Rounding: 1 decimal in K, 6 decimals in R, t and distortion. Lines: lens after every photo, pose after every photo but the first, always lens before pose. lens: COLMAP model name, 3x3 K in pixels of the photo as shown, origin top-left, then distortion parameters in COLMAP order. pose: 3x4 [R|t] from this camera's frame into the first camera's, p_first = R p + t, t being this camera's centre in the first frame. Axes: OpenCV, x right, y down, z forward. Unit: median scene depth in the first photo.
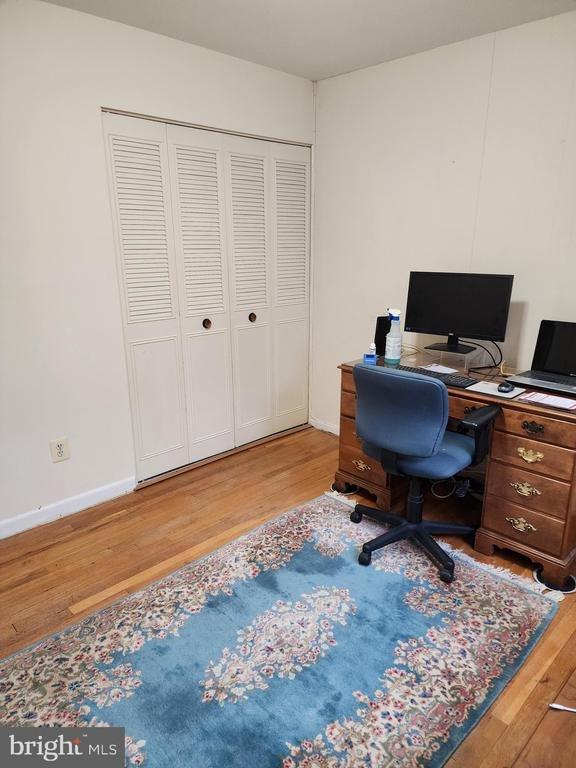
lens RADIAL K [[539.0, 0, 288.0], [0, 539.0, 384.0], [0, 0, 1]] dist [0.001796, -0.050217]
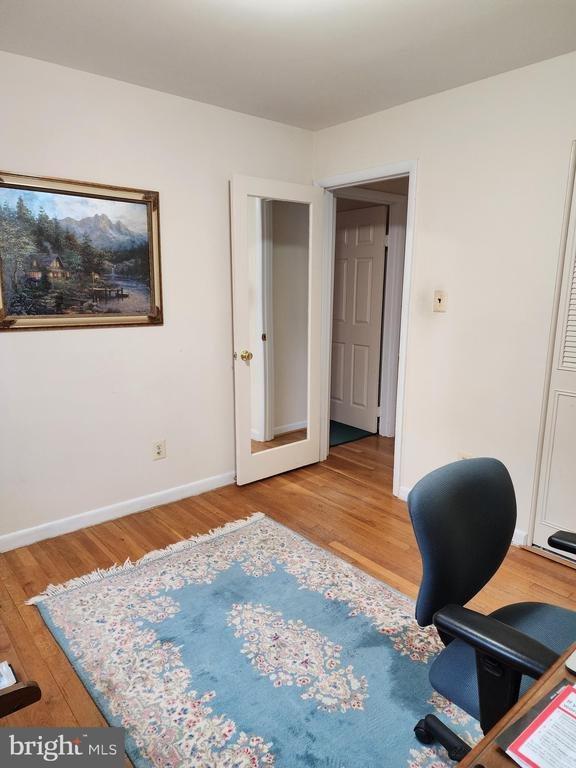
lens RADIAL K [[511.8, 0, 288.0], [0, 511.8, 384.0], [0, 0, 1]] dist [0.000781, -0.044909]
pose [[-0.100855, 0.207547, -0.973012, 0.971347], [-0.275860, 0.933819, 0.227781, -0.272273], [0.955892, 0.291387, -0.036926, 0.998272]]
